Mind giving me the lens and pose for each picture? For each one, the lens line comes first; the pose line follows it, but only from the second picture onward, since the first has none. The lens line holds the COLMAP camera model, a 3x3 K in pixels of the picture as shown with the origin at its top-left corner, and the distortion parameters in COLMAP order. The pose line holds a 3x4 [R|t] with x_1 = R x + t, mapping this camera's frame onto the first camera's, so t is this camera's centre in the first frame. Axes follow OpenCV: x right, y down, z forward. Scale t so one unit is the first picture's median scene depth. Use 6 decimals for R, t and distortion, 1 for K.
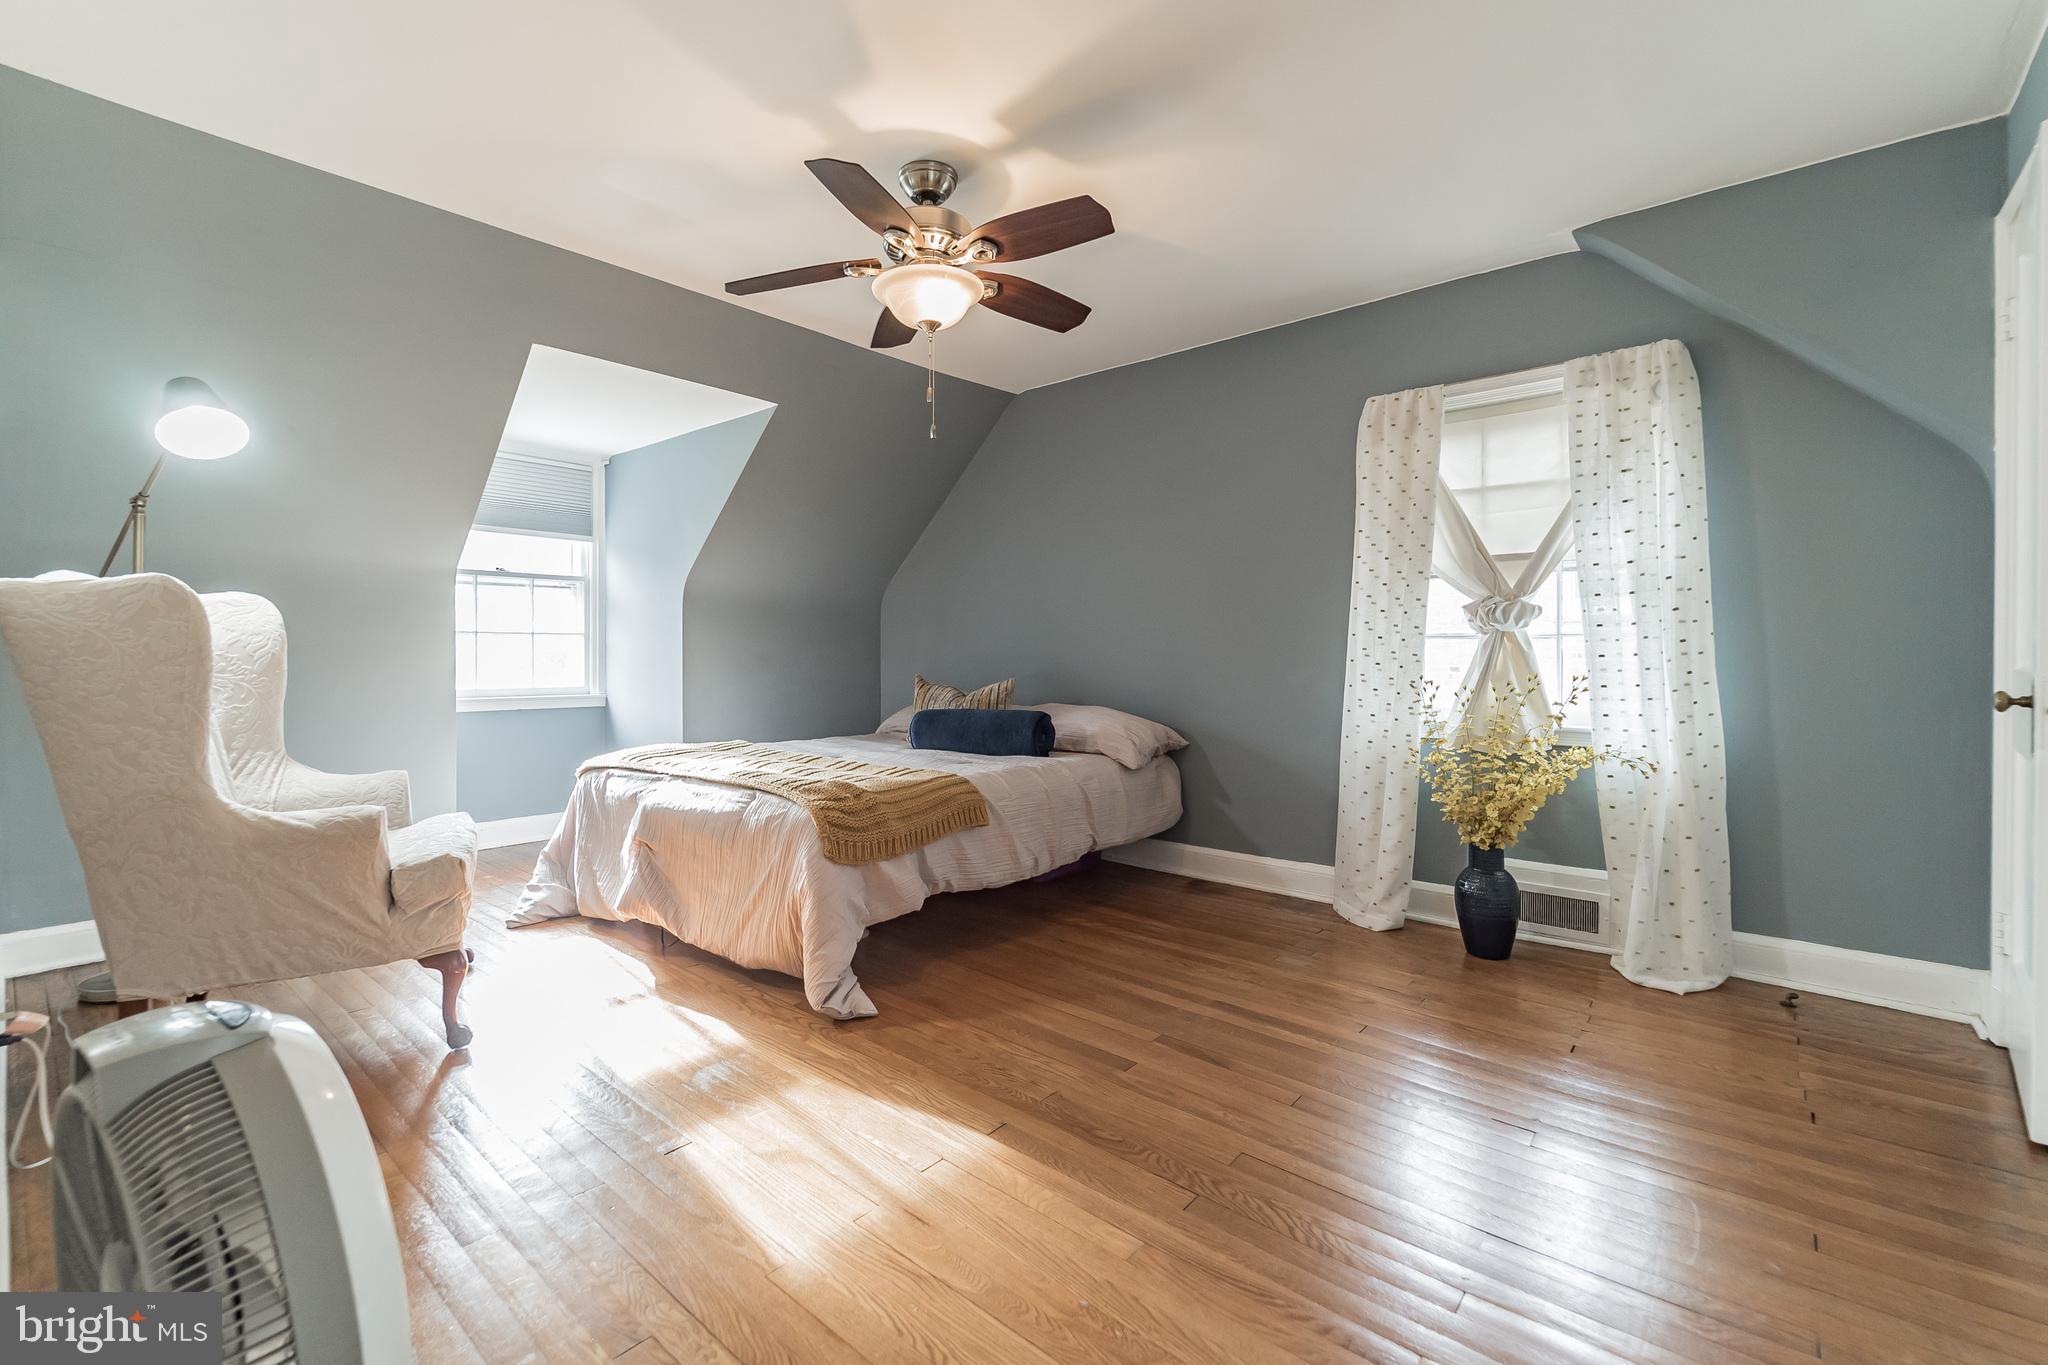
lens RADIAL K [[877.8, 0, 992.1], [0, 877.8, 648.4], [0, 0, 1]] dist [0.000611, -0.000026]
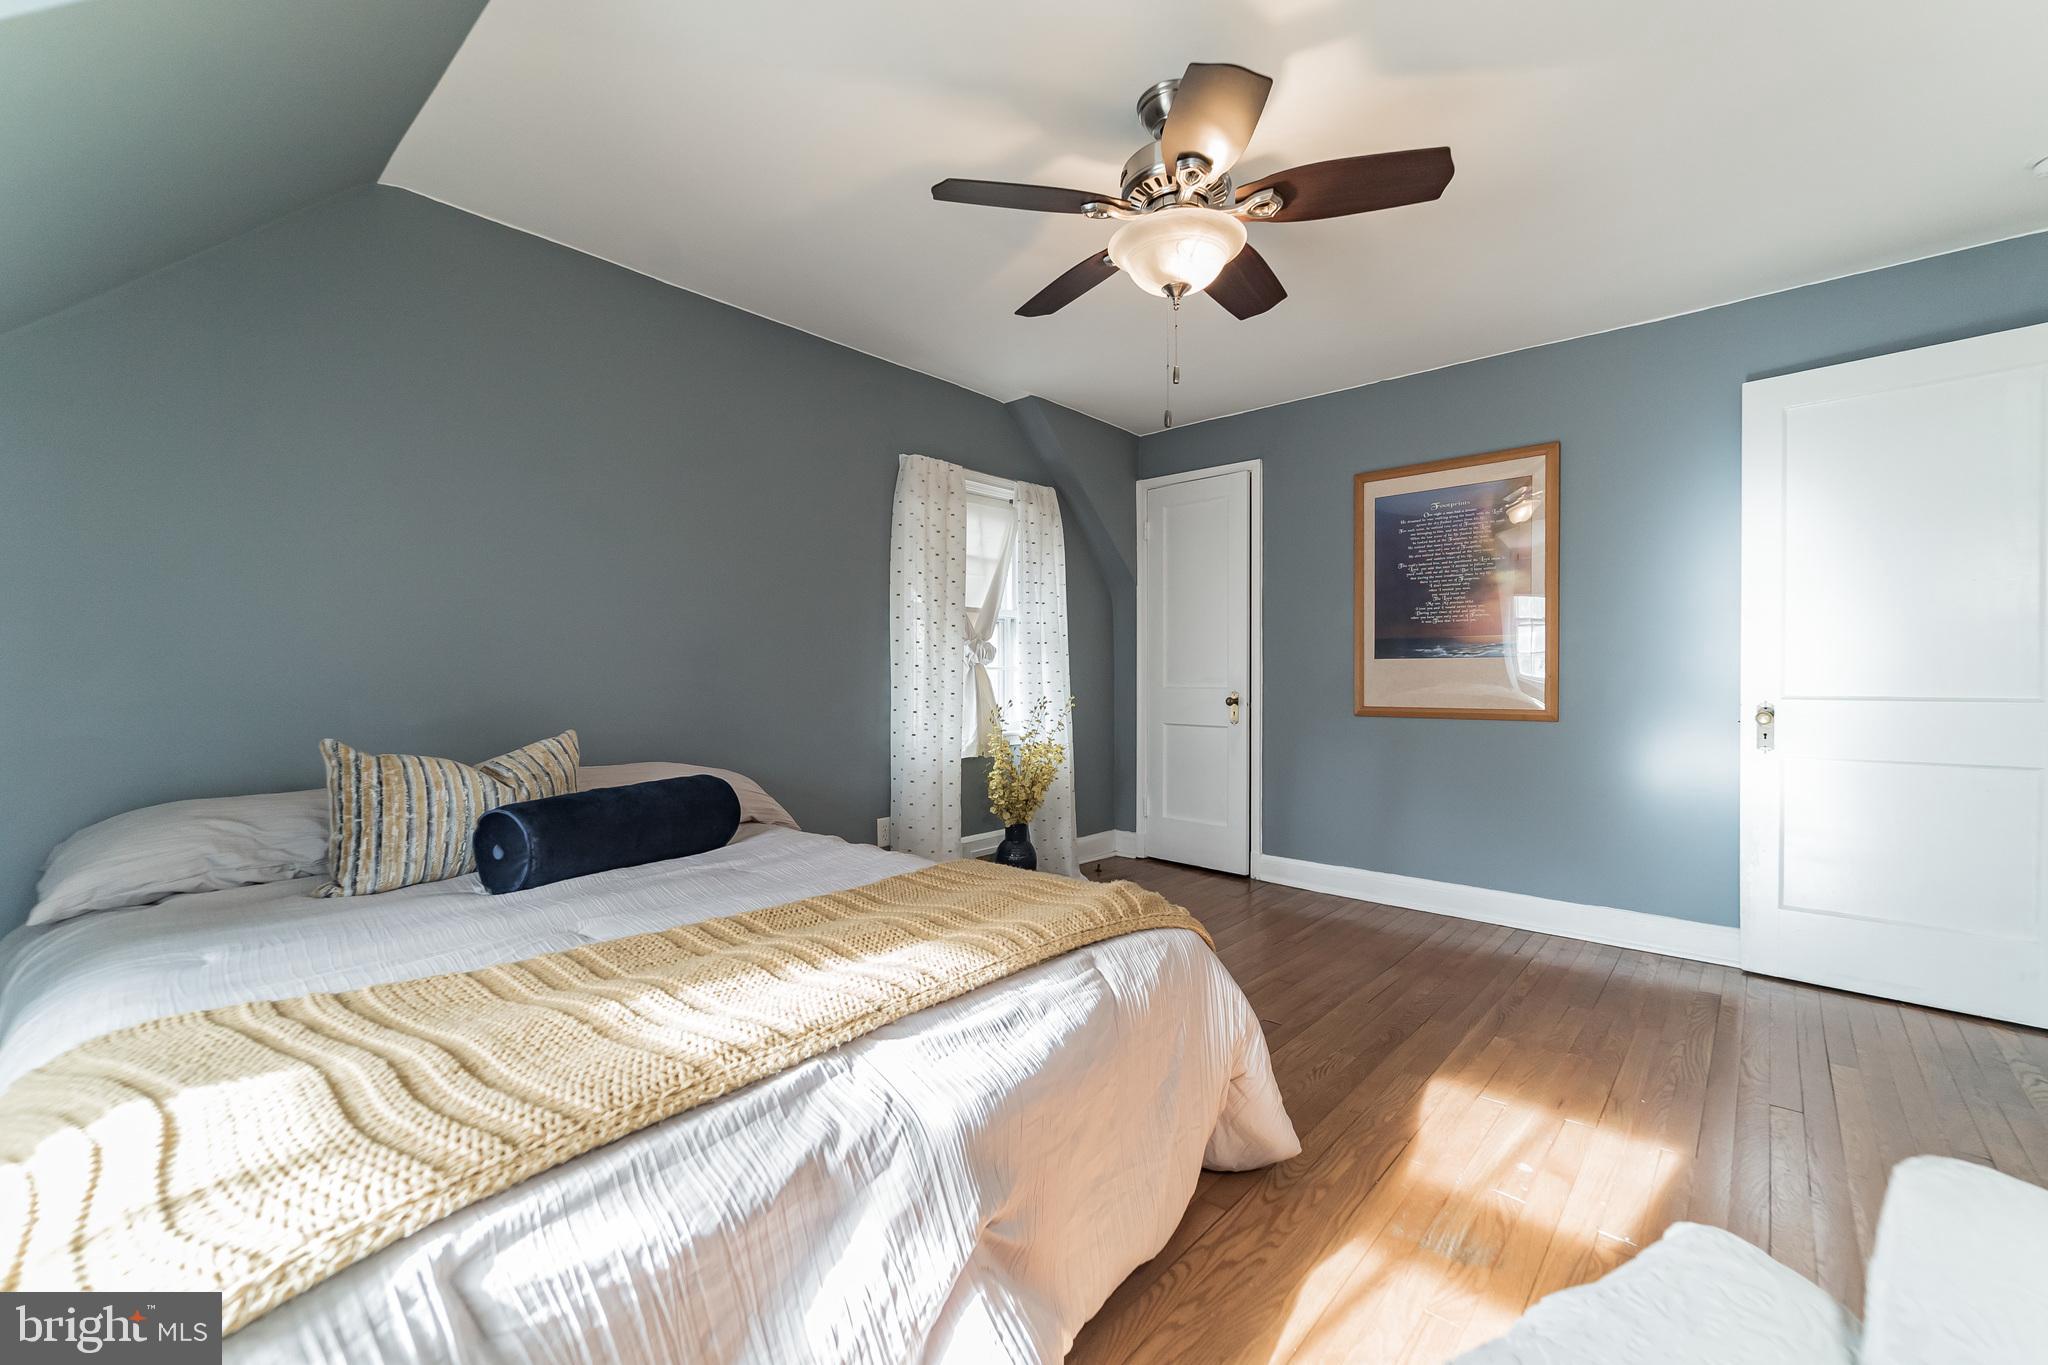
lens RADIAL K [[844.9, 0, 1024.0], [0, 844.9, 682.5], [0, 0, 1]] dist [0.001008, -0.000131]
pose [[-0.001144, -0.007131, 0.999974, -0.758718], [-0.002889, 0.999970, 0.007128, -0.003230], [-0.999995, -0.002881, -0.001164, 1.007947]]
